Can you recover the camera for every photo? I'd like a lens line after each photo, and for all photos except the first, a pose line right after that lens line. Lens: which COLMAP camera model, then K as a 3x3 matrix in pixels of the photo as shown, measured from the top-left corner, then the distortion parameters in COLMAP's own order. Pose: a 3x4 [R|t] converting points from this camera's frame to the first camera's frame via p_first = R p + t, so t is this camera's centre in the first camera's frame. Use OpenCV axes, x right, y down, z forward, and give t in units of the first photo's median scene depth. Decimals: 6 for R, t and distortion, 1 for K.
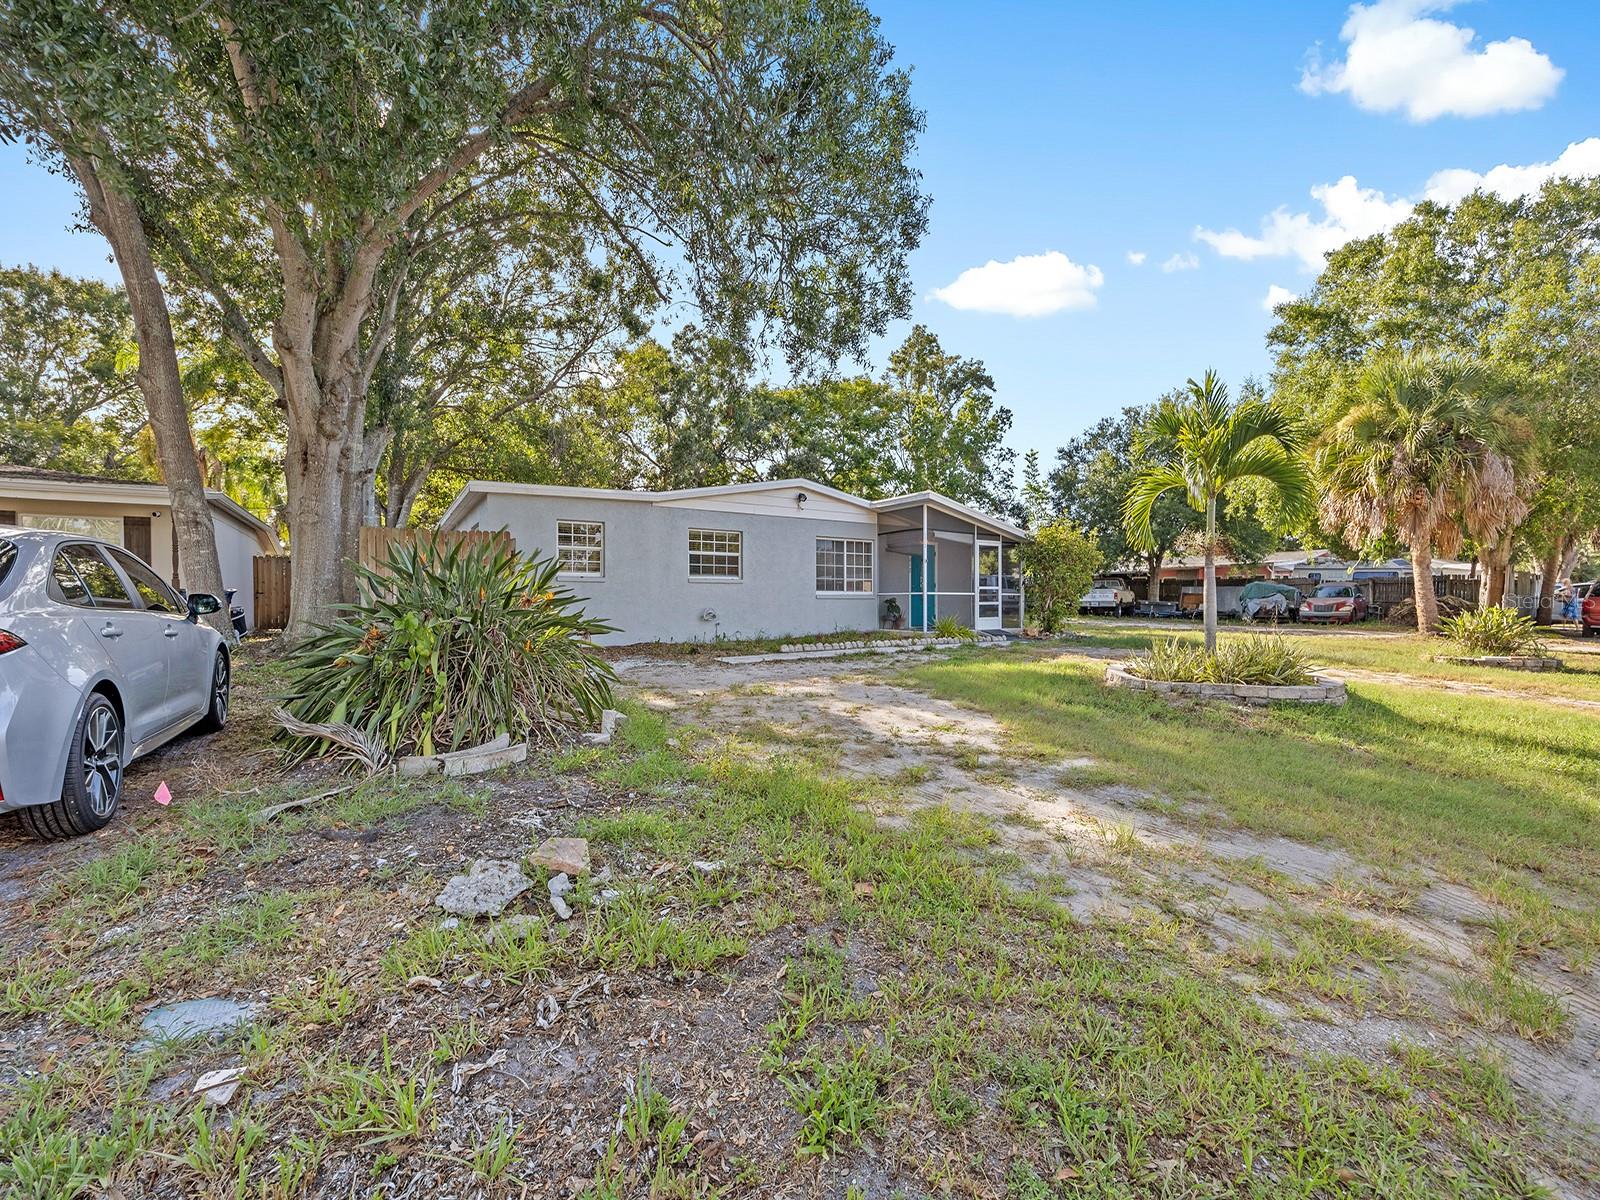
lens RADIAL K [[645.1, 0, 799.9], [0, 645.1, 601.9], [0, 0, 1]] dist [0.000686, 0.000038]
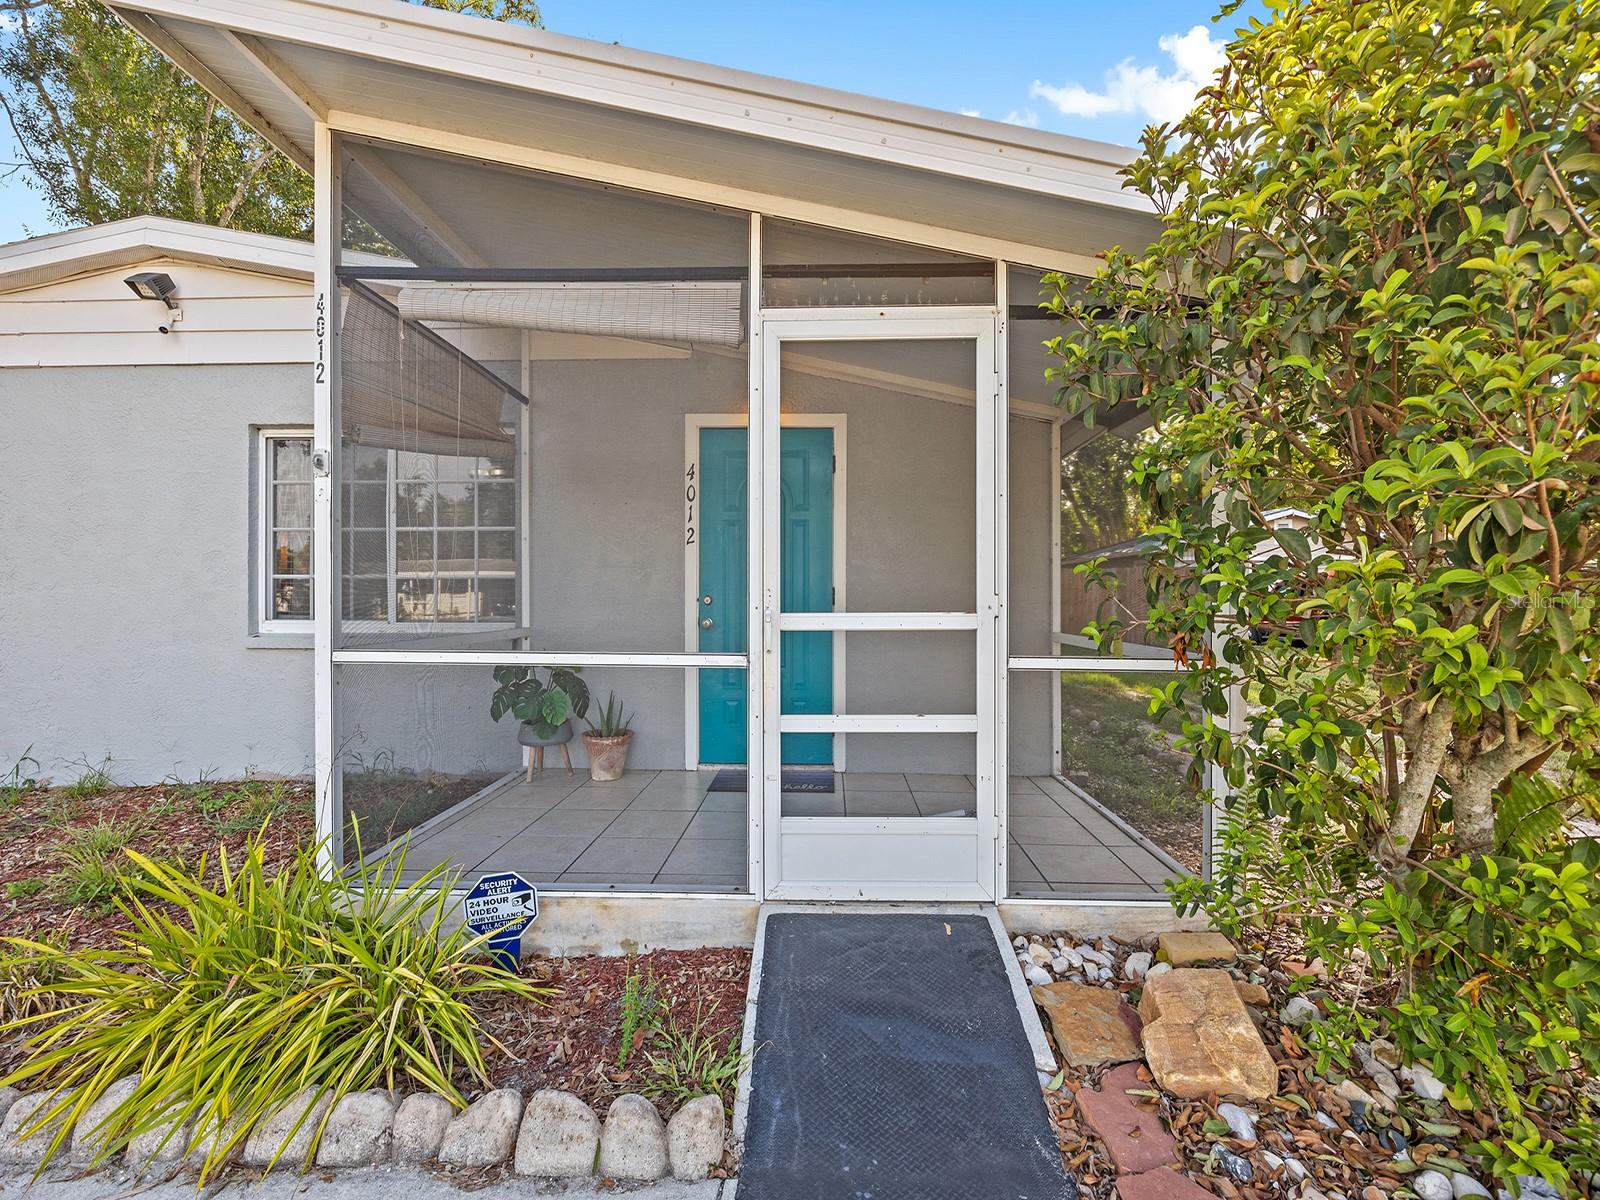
lens RADIAL K [[645.1, 0, 801.2], [0, 645.1, 595.7], [0, 0, 1]] dist [0.000686, 0.000038]
pose [[0.819942, 0.004592, -0.572428, 0.377704], [-0.005510, 0.999985, 0.000128, -0.028833], [0.572420, 0.003049, 0.819955, 0.898315]]
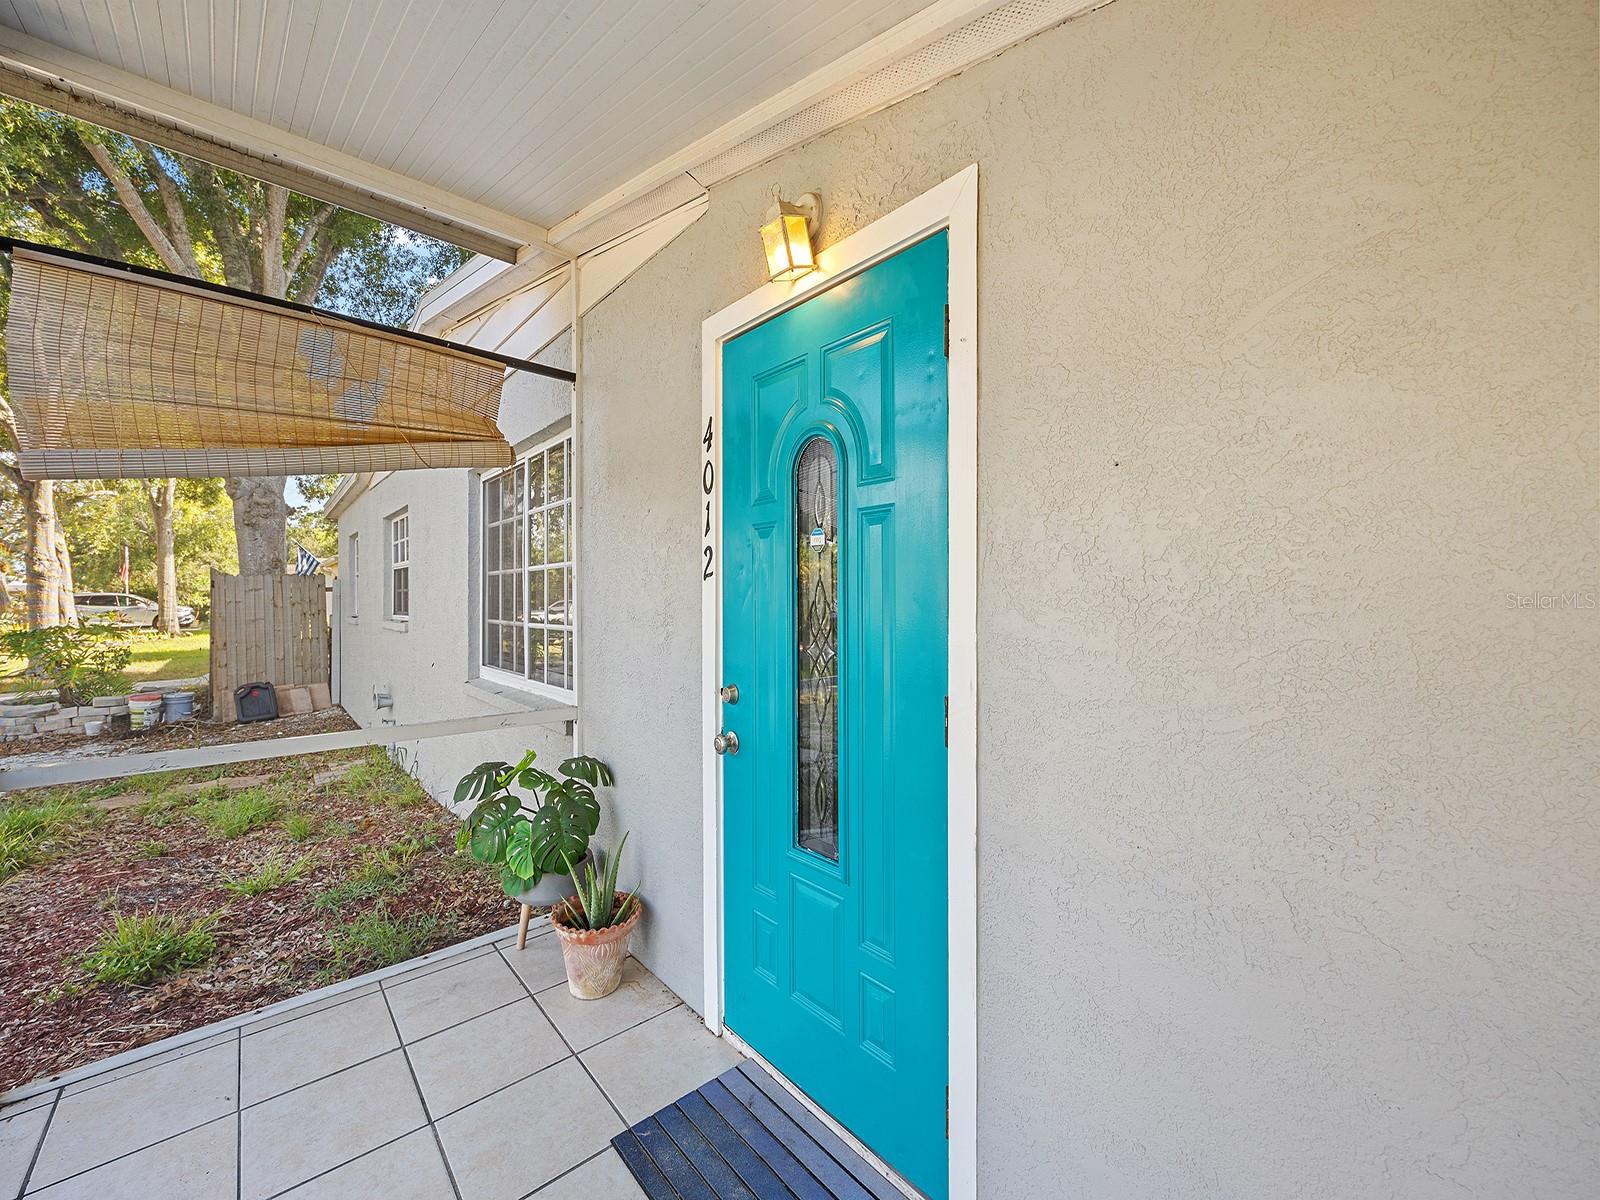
lens RADIAL K [[645.1, 0, 803.2], [0, 645.1, 600.8], [0, 0, 1]] dist [0.000686, 0.000038]
pose [[0.145125, 0.002472, -0.989410, 0.345382], [-0.001385, 0.999996, 0.002296, -0.038688], [0.989412, 0.001037, 0.145128, 1.011269]]
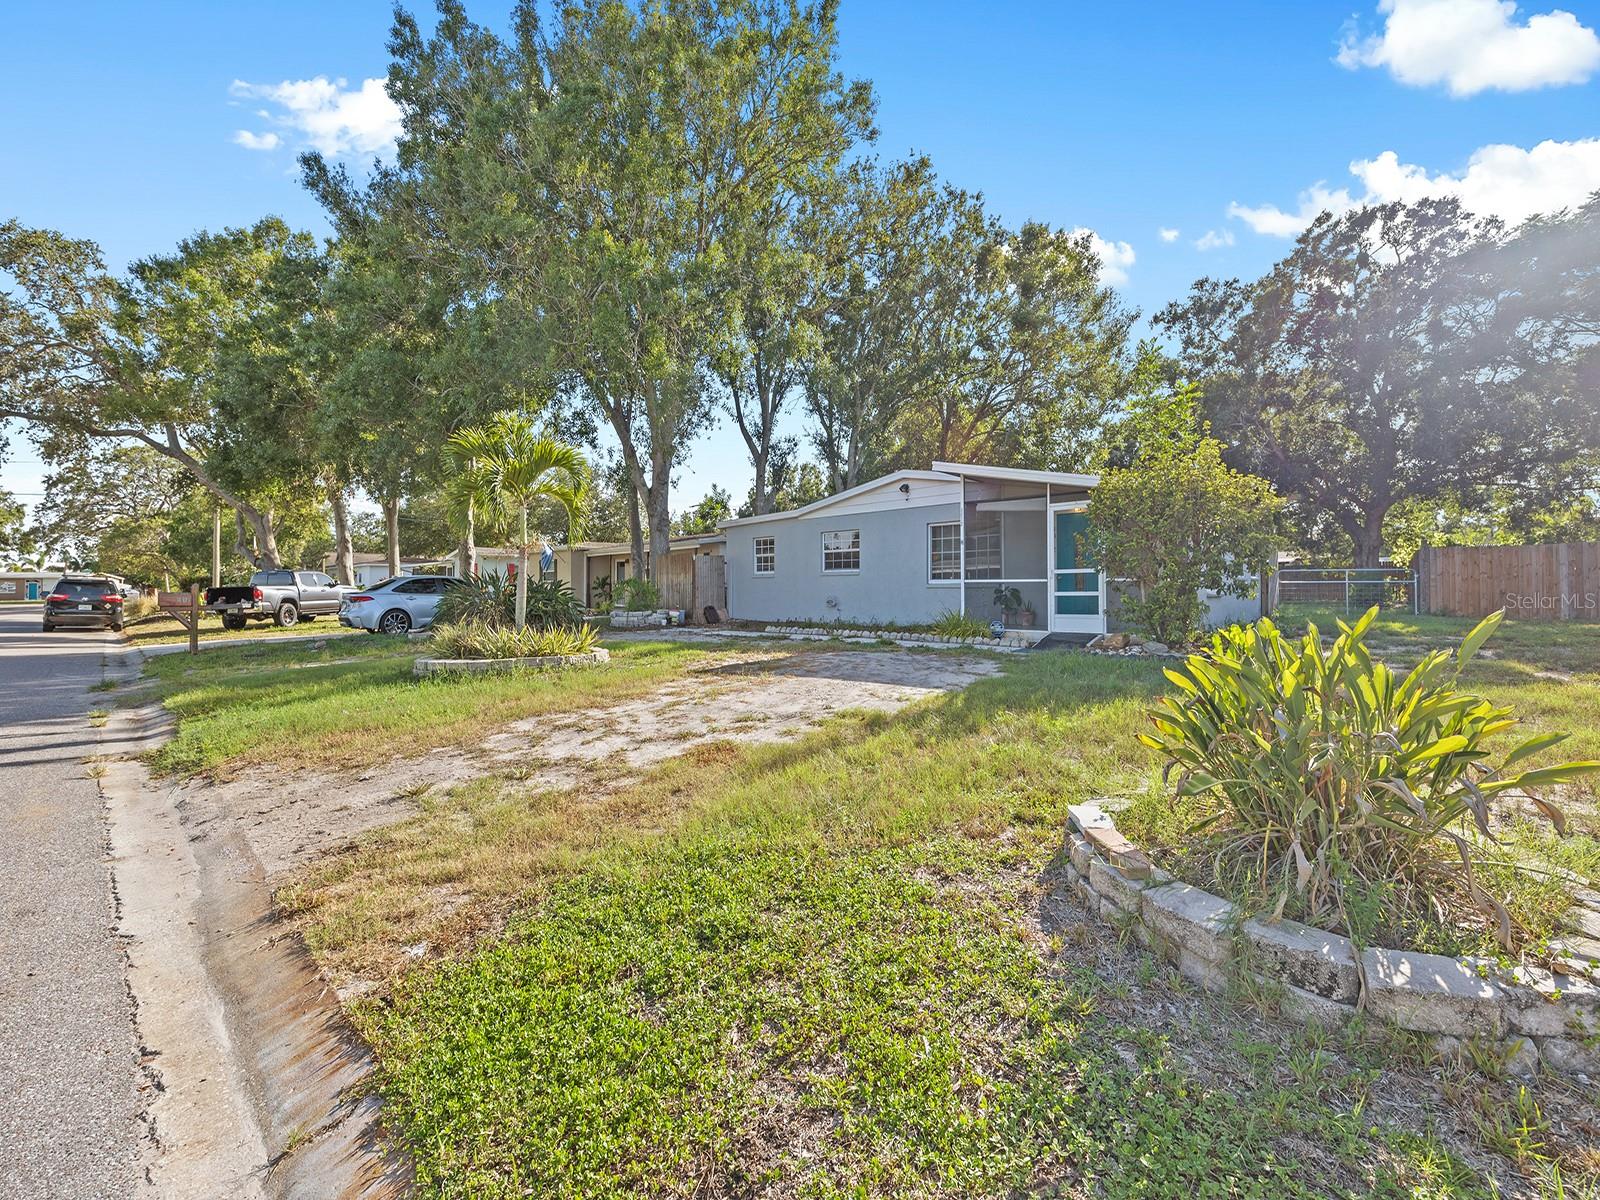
lens RADIAL K [[645.1, 0, 800.9], [0, 645.1, 596.9], [0, 0, 1]] dist [0.000686, 0.000038]
pose [[0.240511, 0.010473, -0.970590, 0.916020], [-0.001162, 0.999944, 0.010502, -0.001532], [0.970646, -0.001398, 0.240510, 0.575033]]
